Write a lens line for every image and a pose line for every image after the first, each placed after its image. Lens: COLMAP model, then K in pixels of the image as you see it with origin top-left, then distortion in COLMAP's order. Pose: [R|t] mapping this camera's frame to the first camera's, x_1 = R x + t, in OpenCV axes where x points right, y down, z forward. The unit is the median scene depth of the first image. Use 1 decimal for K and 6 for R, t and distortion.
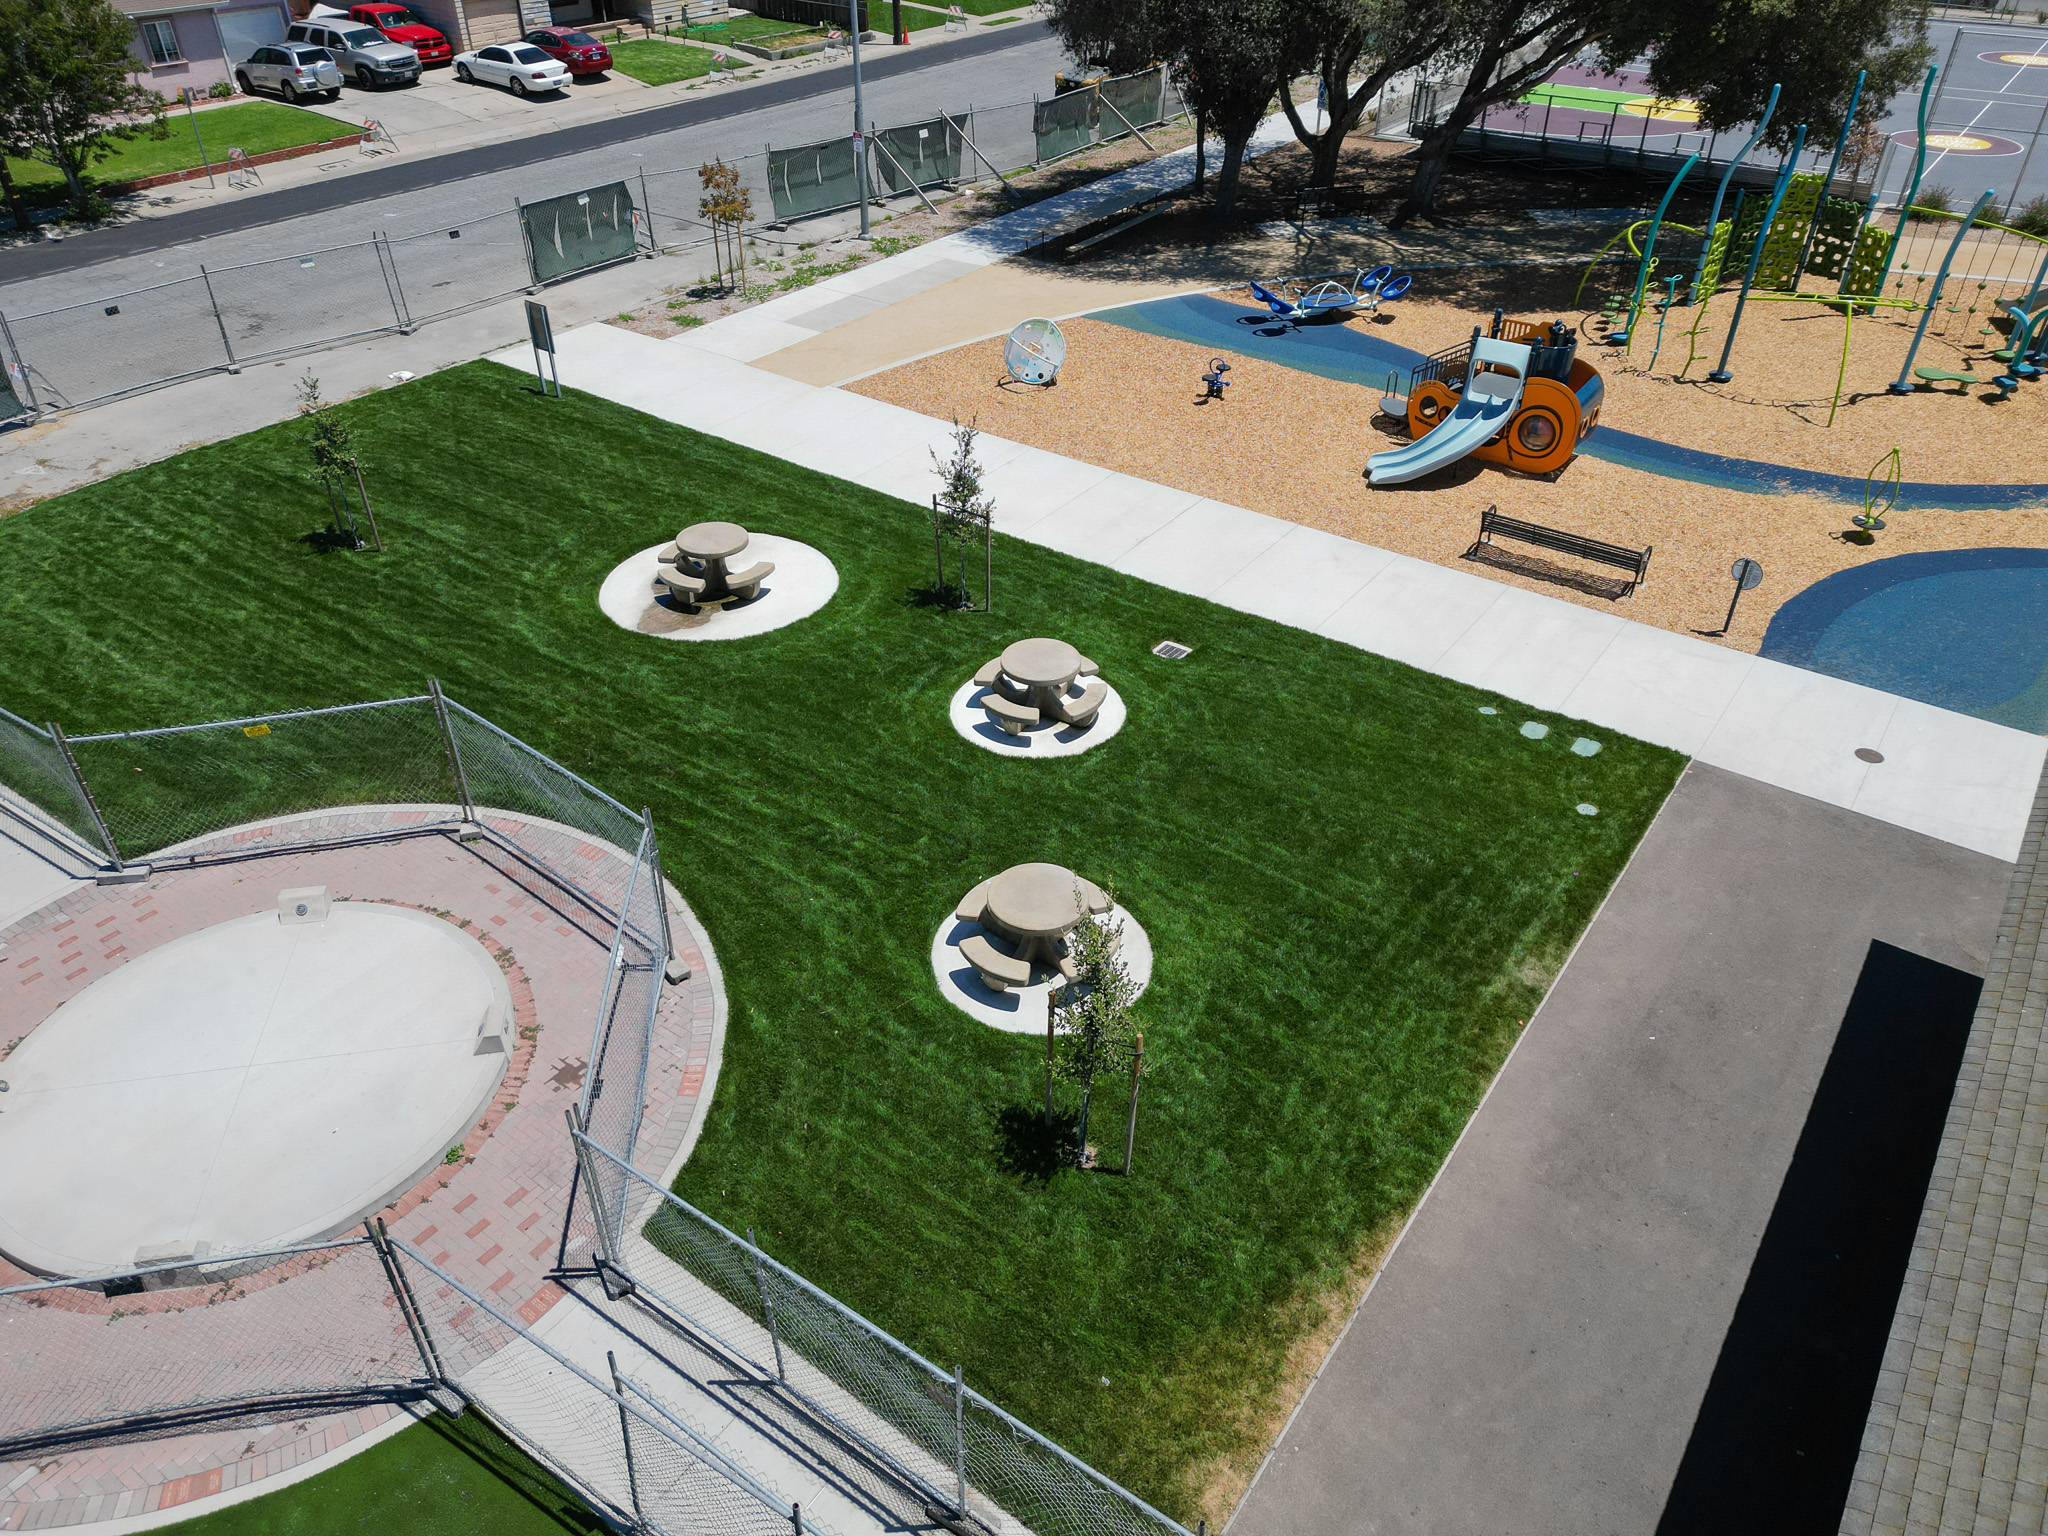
lens RADIAL K [[1459.9, 0, 1024.0], [0, 1459.9, 768.0], [0, 0, 1]] dist [0.004455, 0.002944]
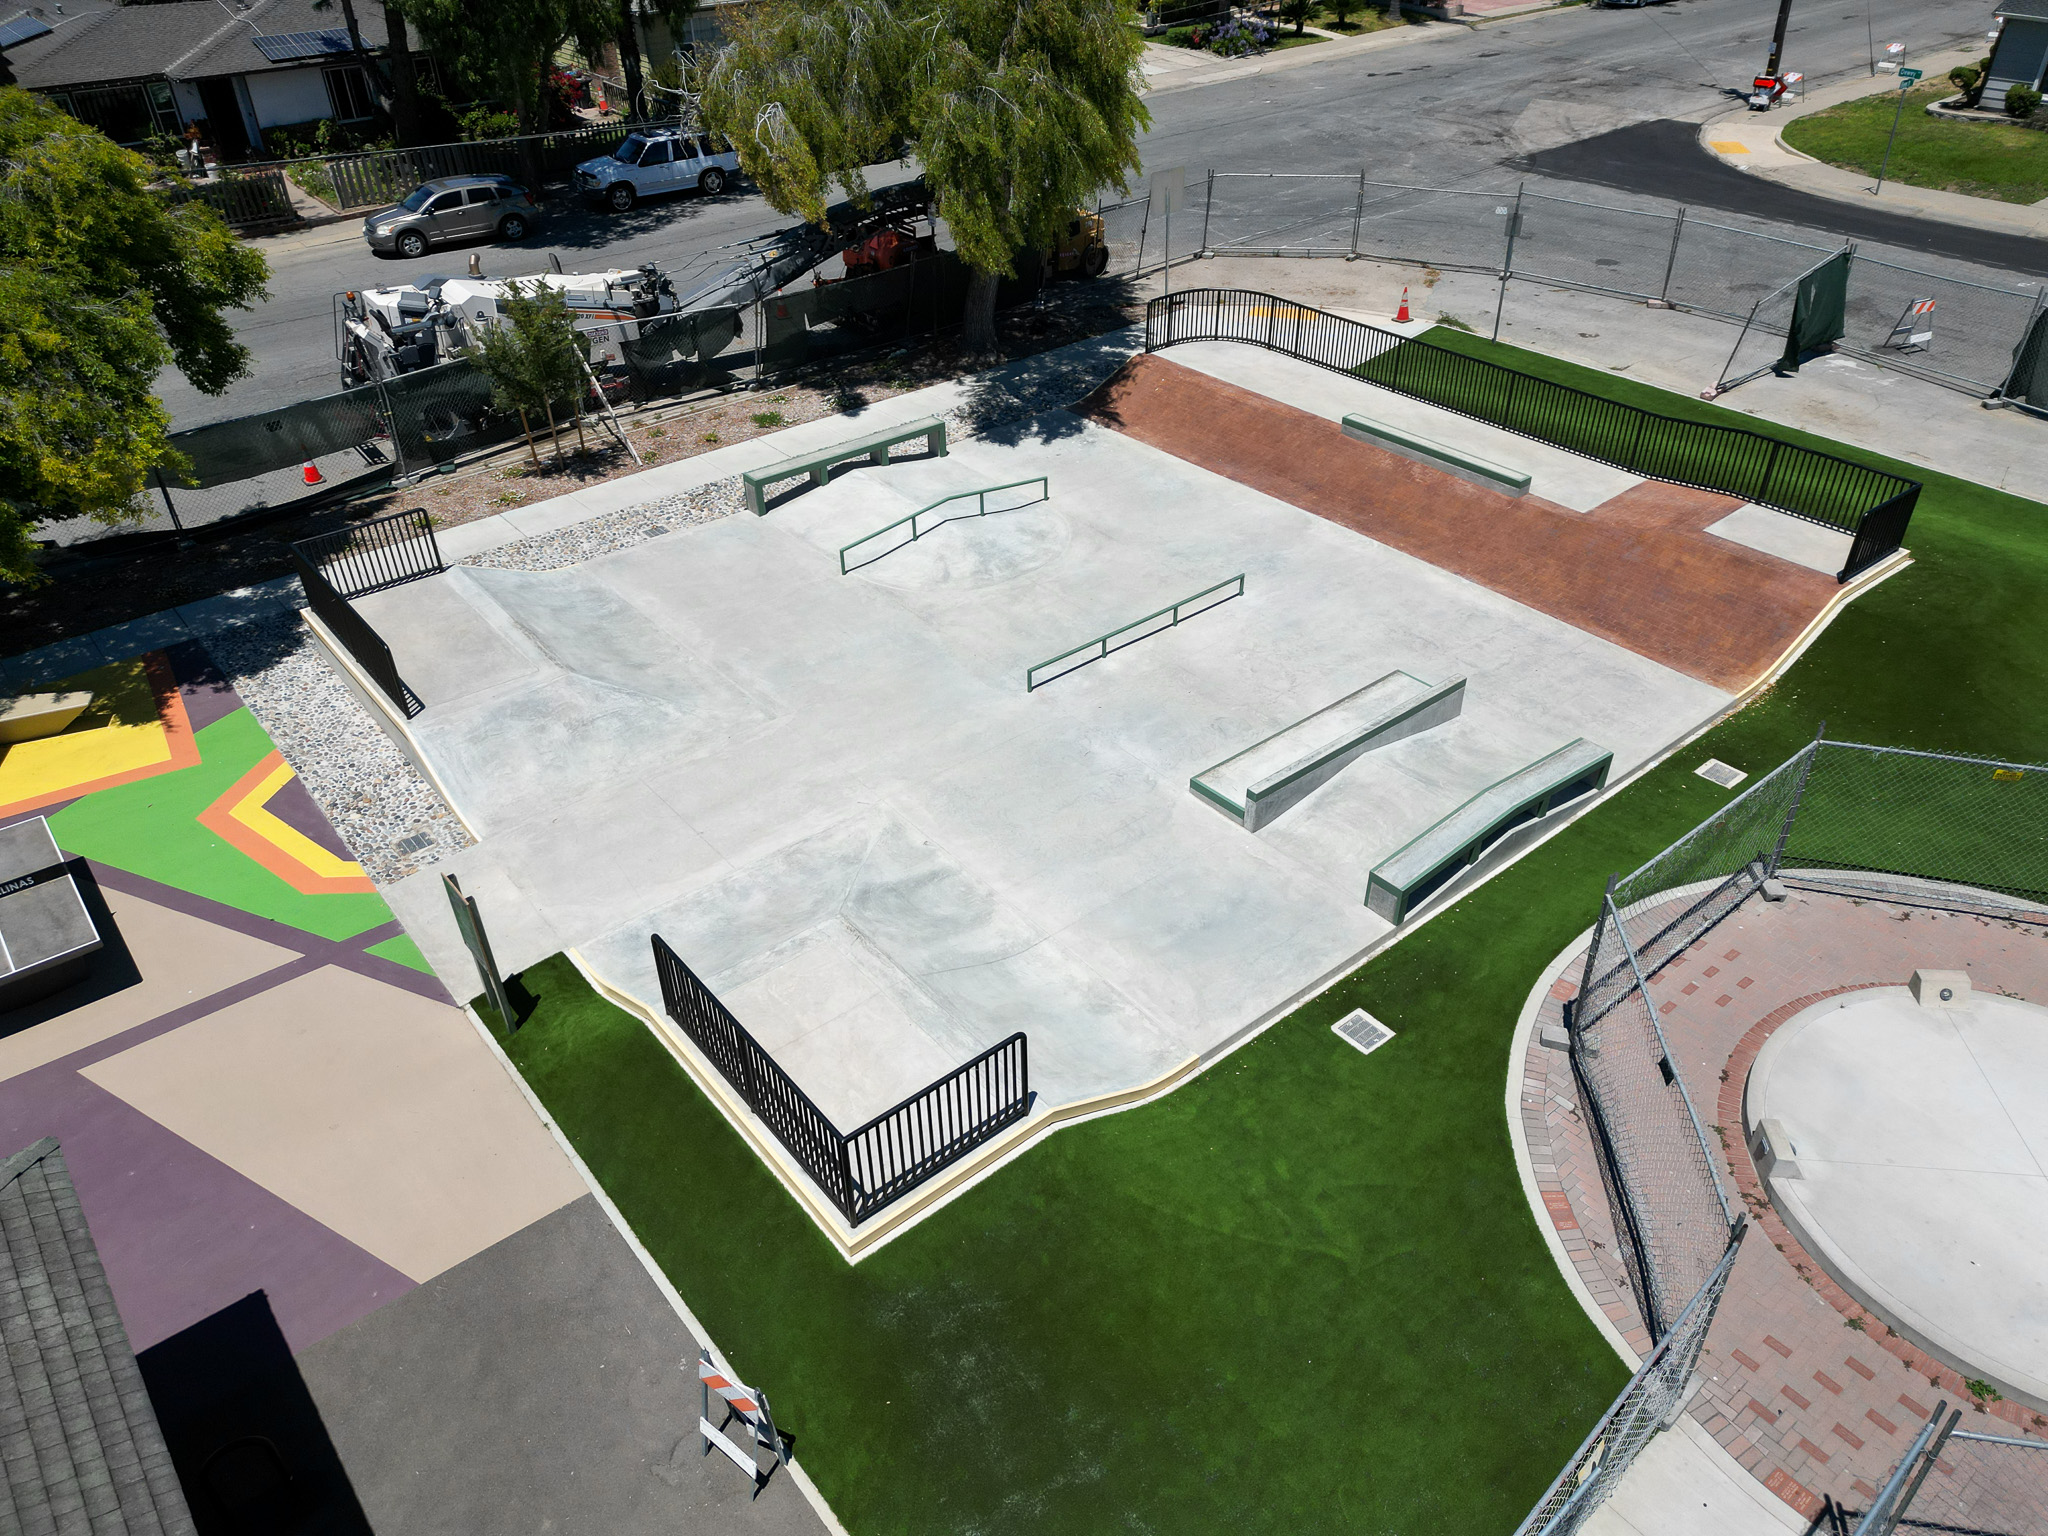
lens RADIAL K [[1459.9, 0, 1024.0], [0, 1459.9, 768.0], [0, 0, 1]] dist [0.004455, 0.002944]
pose [[-0.263792, 0.558883, -0.786170, 0.223163], [-0.545718, 0.585586, 0.599400, -0.152898], [0.795365, 0.587144, 0.150520, 0.230672]]
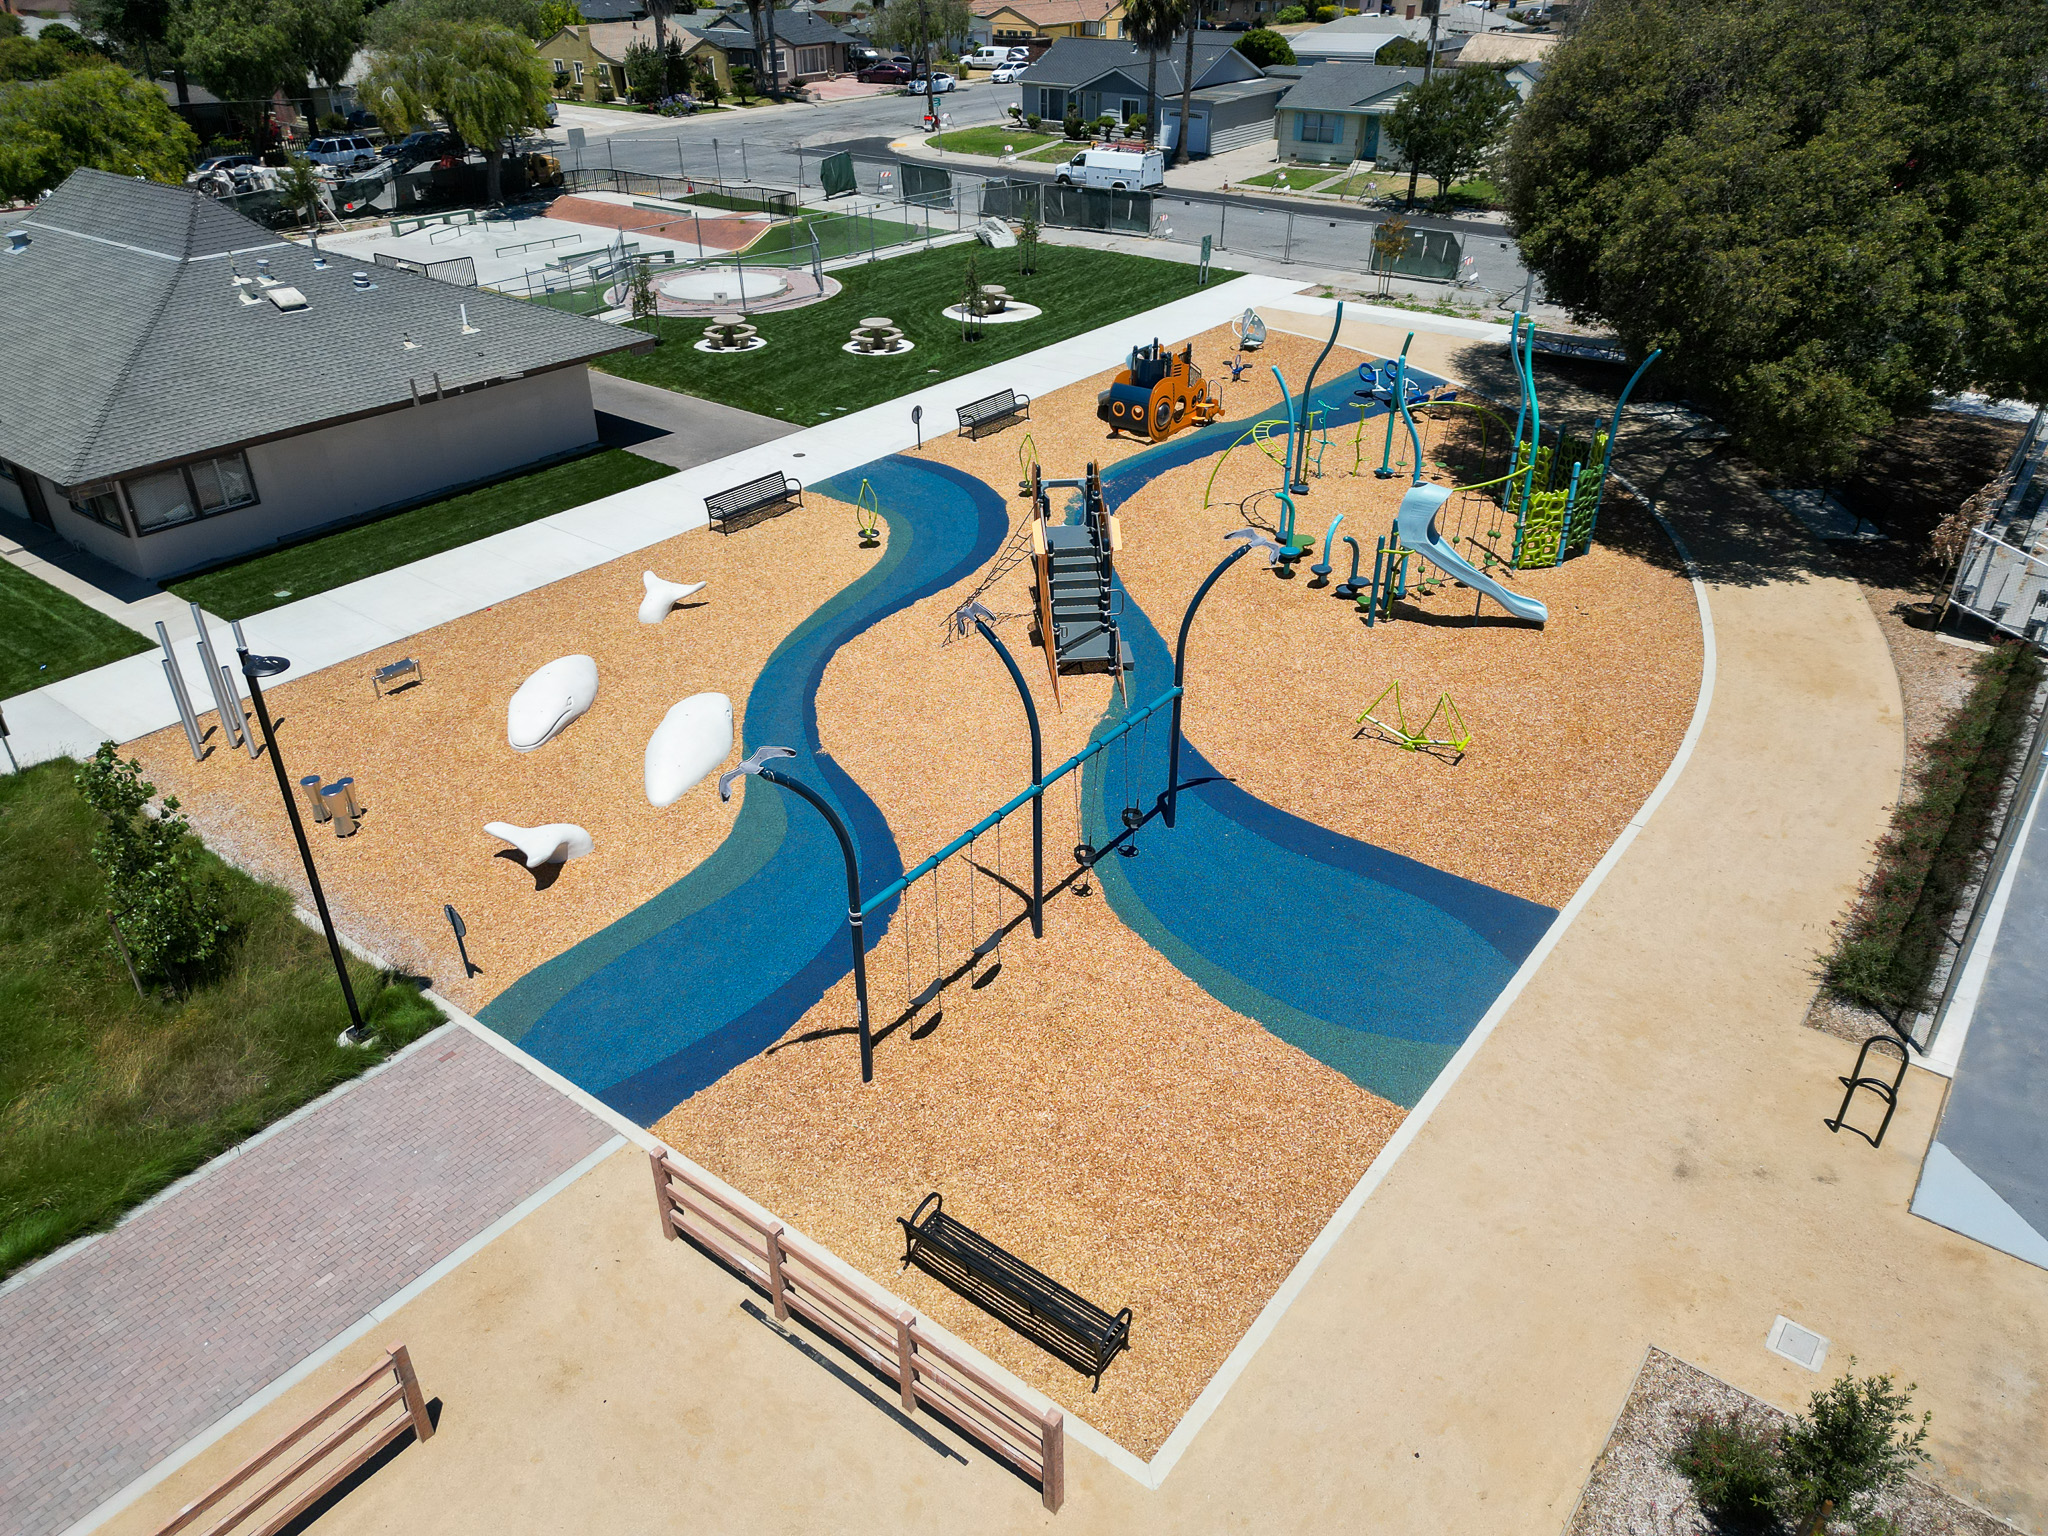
lens RADIAL K [[1454.9, 0, 1024.0], [0, 1454.9, 768.0], [0, 0, 1]] dist [-0.006411, -0.002641]
pose [[-0.037538, 0.505028, -0.862286, 4.378210], [-0.582062, 0.690354, 0.429669, -1.315312], [0.812278, 0.518033, 0.268042, 1.618831]]
